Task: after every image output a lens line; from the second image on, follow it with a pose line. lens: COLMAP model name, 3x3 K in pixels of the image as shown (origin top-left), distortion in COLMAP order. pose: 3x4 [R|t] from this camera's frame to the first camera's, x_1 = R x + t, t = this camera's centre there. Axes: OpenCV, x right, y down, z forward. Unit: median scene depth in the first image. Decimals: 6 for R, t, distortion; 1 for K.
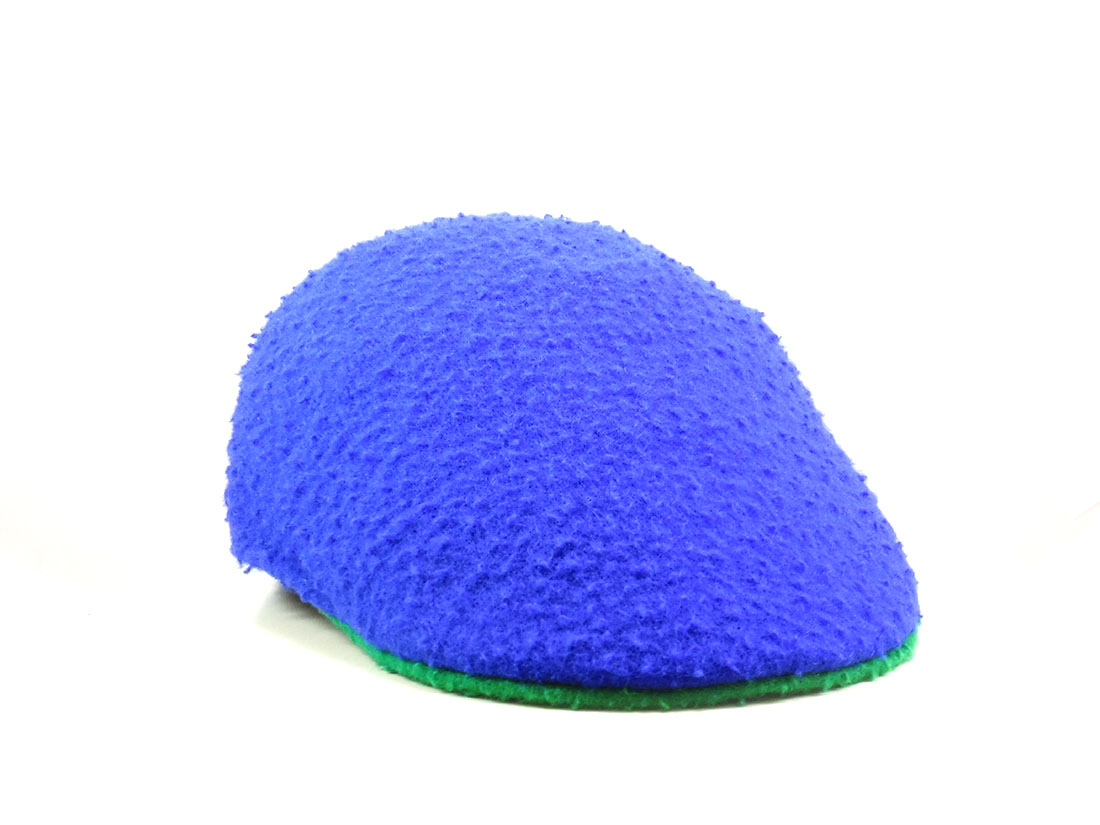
lens RADIAL K [[3974.0, 0, 549.1], [0, 3974.0, 413.1], [0, 0, 1]] dist [-0.082899, 0.000000]
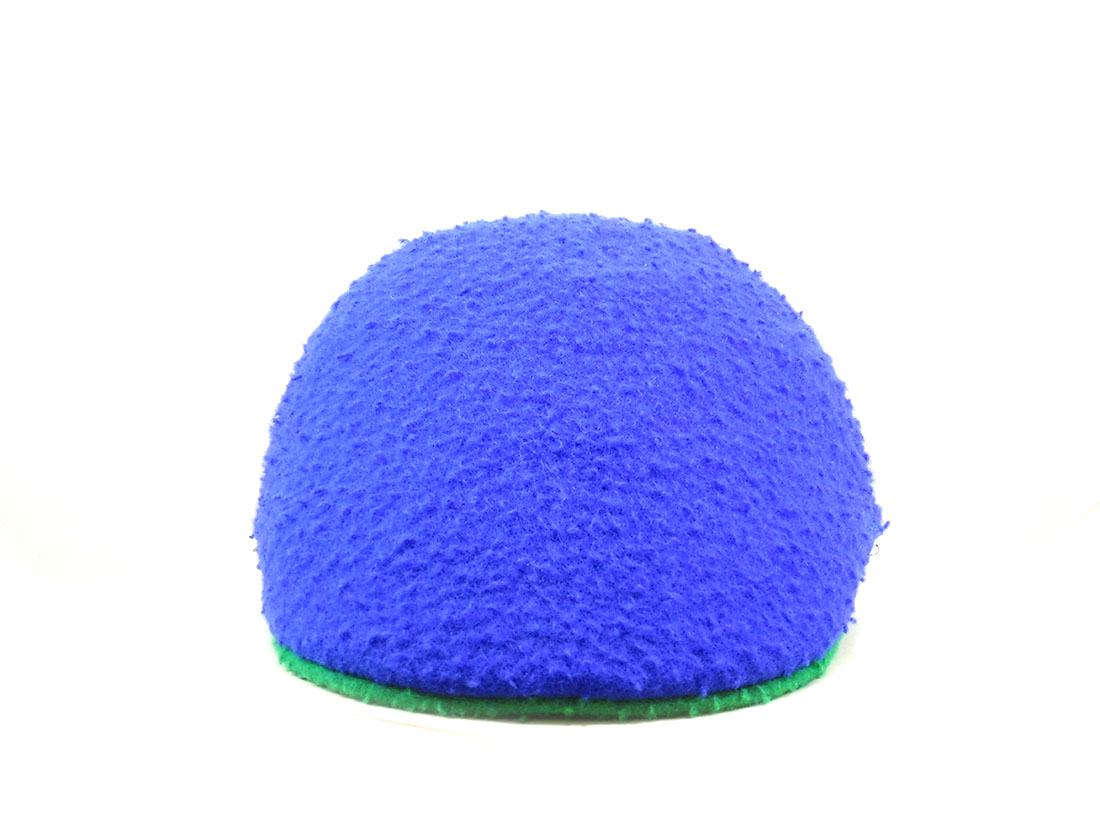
lens RADIAL K [[3974.0, 0, 550.9], [0, 3974.0, 411.7], [0, 0, 1]] dist [-0.082899, 0.000000]
pose [[0.898953, 0.101685, -0.426080, 0.459236], [-0.097596, 0.994728, 0.031483, -0.034689], [0.427035, 0.013282, 0.904138, 0.102036]]
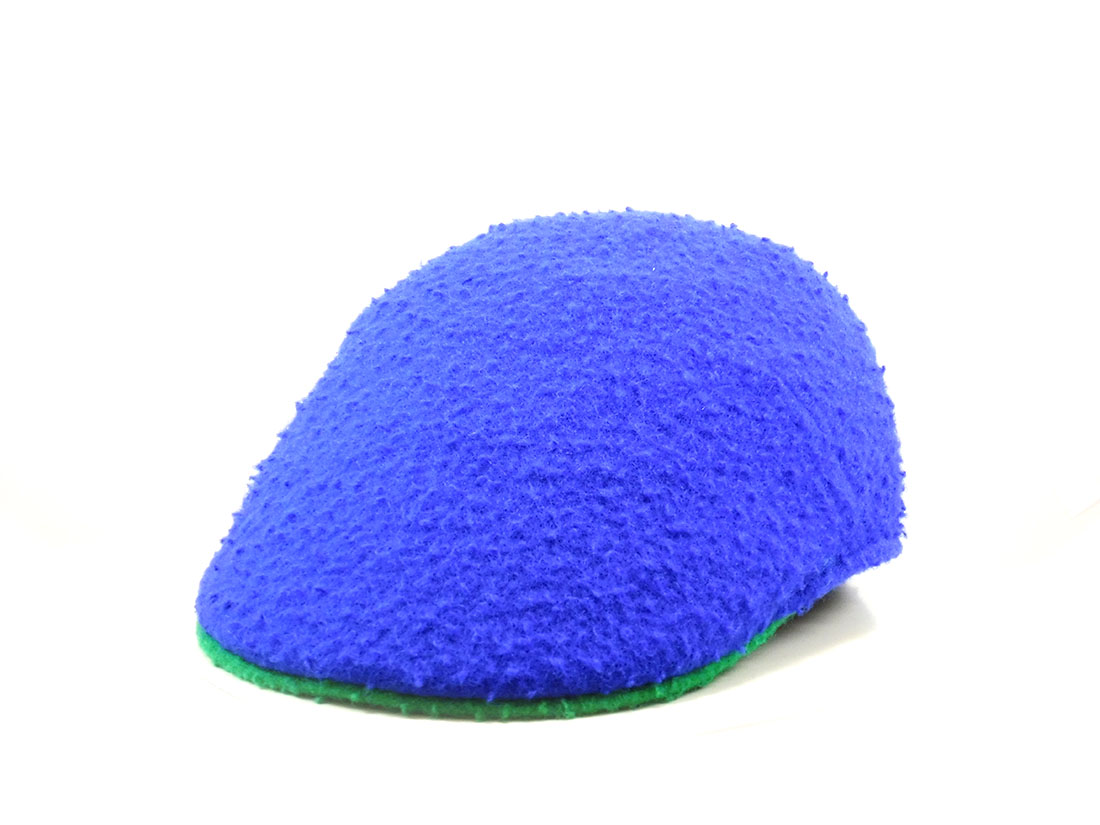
lens RADIAL K [[3974.0, 0, 549.4], [0, 3974.0, 413.9], [0, 0, 1]] dist [-0.082899, 0.000000]
pose [[0.606411, 0.190619, -0.771965, 0.832518], [-0.170230, 0.979454, 0.108131, -0.115279], [0.776716, 0.065840, 0.626400, 0.398154]]
